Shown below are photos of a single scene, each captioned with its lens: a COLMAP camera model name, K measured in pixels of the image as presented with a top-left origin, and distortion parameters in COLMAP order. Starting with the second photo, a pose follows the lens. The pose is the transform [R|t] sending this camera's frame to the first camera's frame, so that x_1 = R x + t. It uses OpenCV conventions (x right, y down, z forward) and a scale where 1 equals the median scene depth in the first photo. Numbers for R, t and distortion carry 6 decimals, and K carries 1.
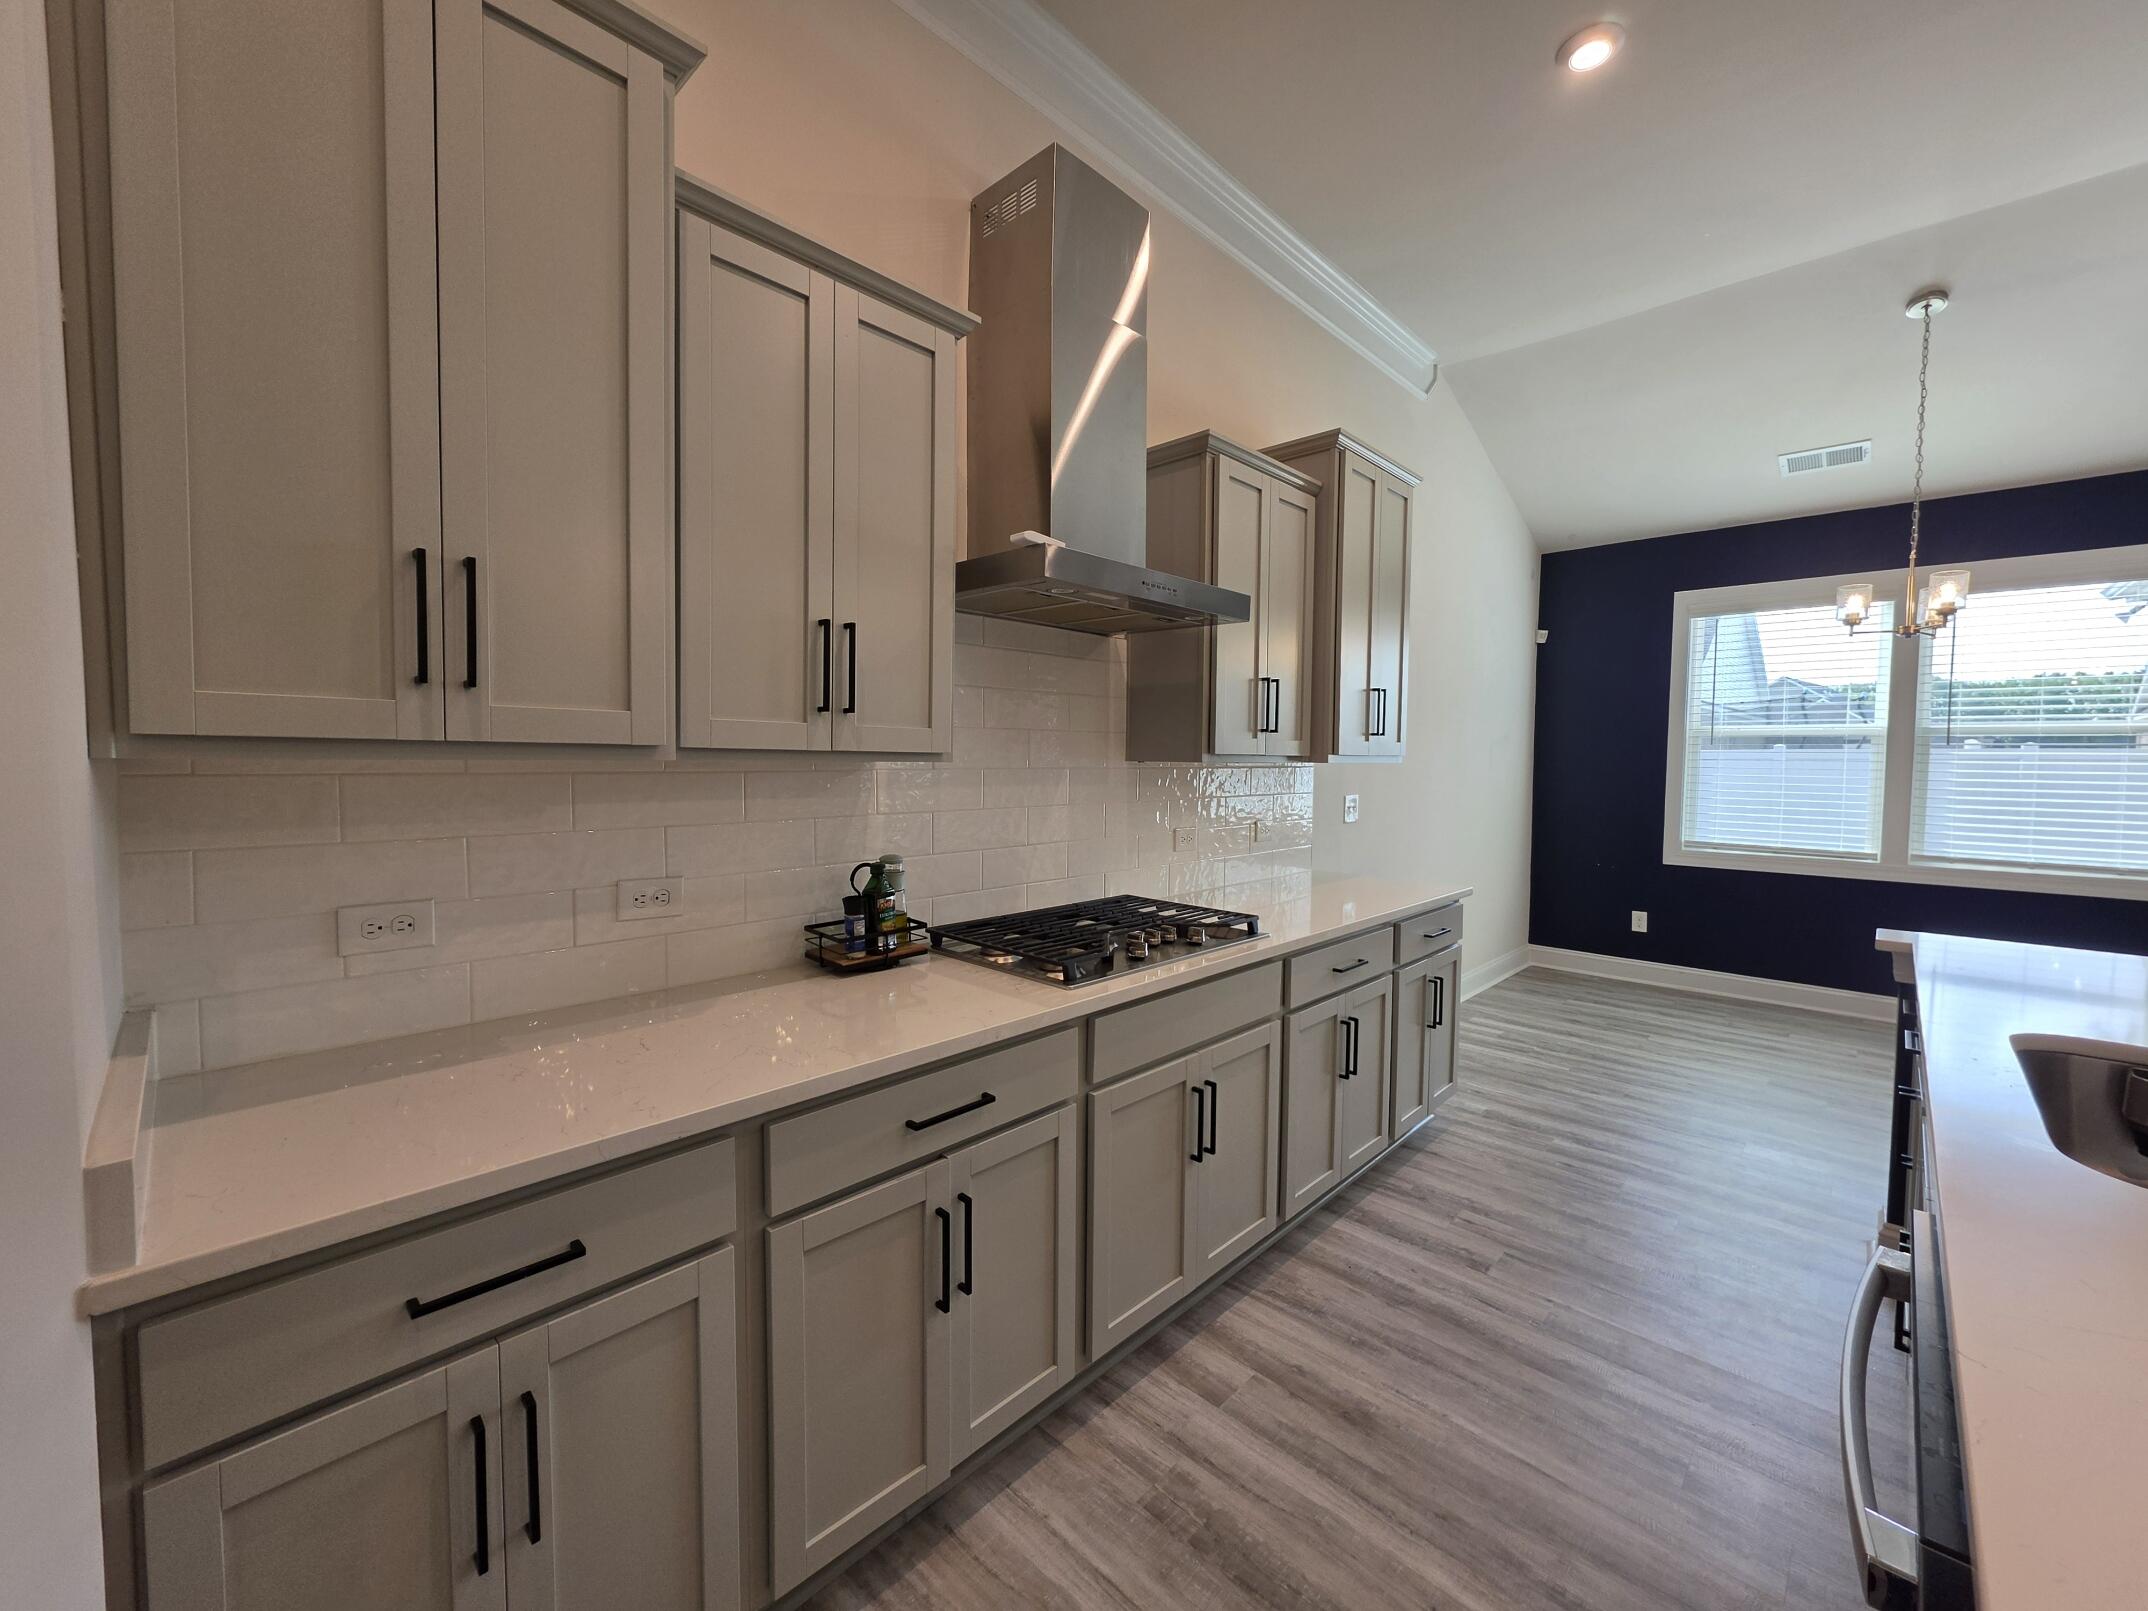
lens RADIAL K [[858.6, 0, 1067.7], [0, 858.6, 795.9], [0, 0, 1]] dist [-0.001119, -0.000569]
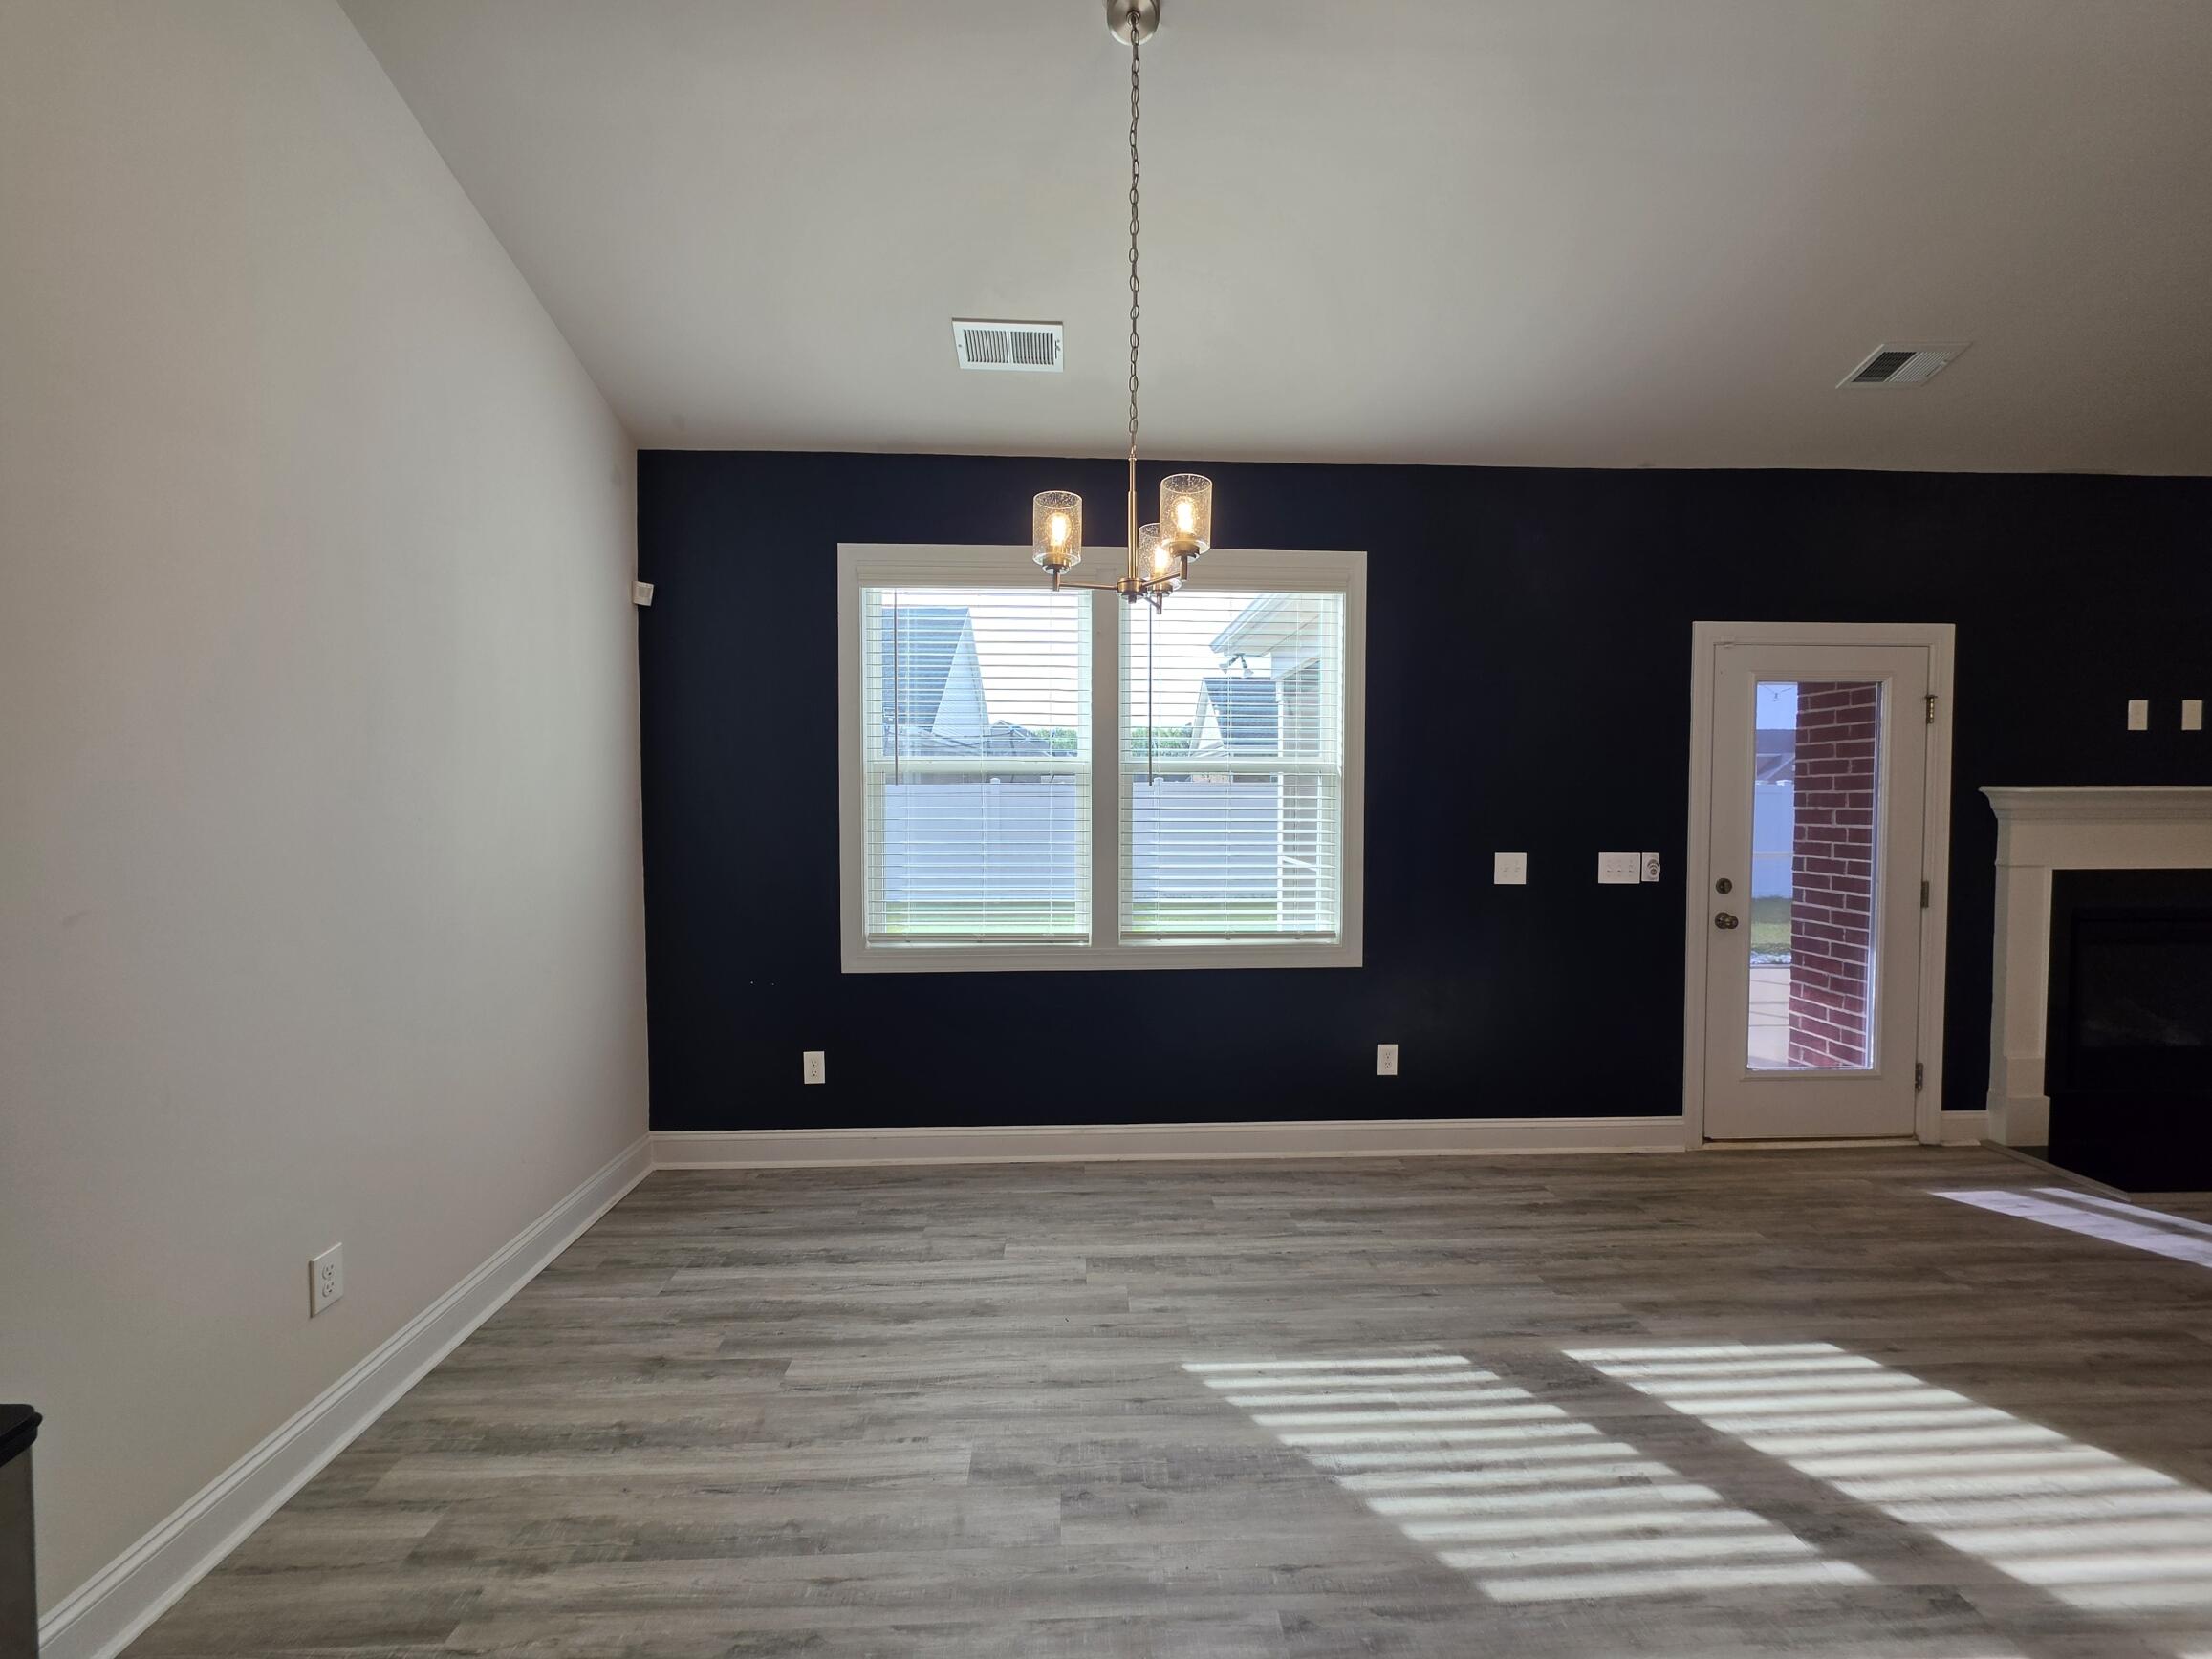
lens RADIAL K [[884.1, 0, 1110.3], [0, 884.1, 823.4], [0, 0, 1]] dist [-0.001119, -0.000569]
pose [[0.685787, -0.035442, 0.726939, 0.365661], [0.039977, 0.999140, 0.010999, -0.030239], [-0.726703, 0.021518, 0.686614, 0.413715]]
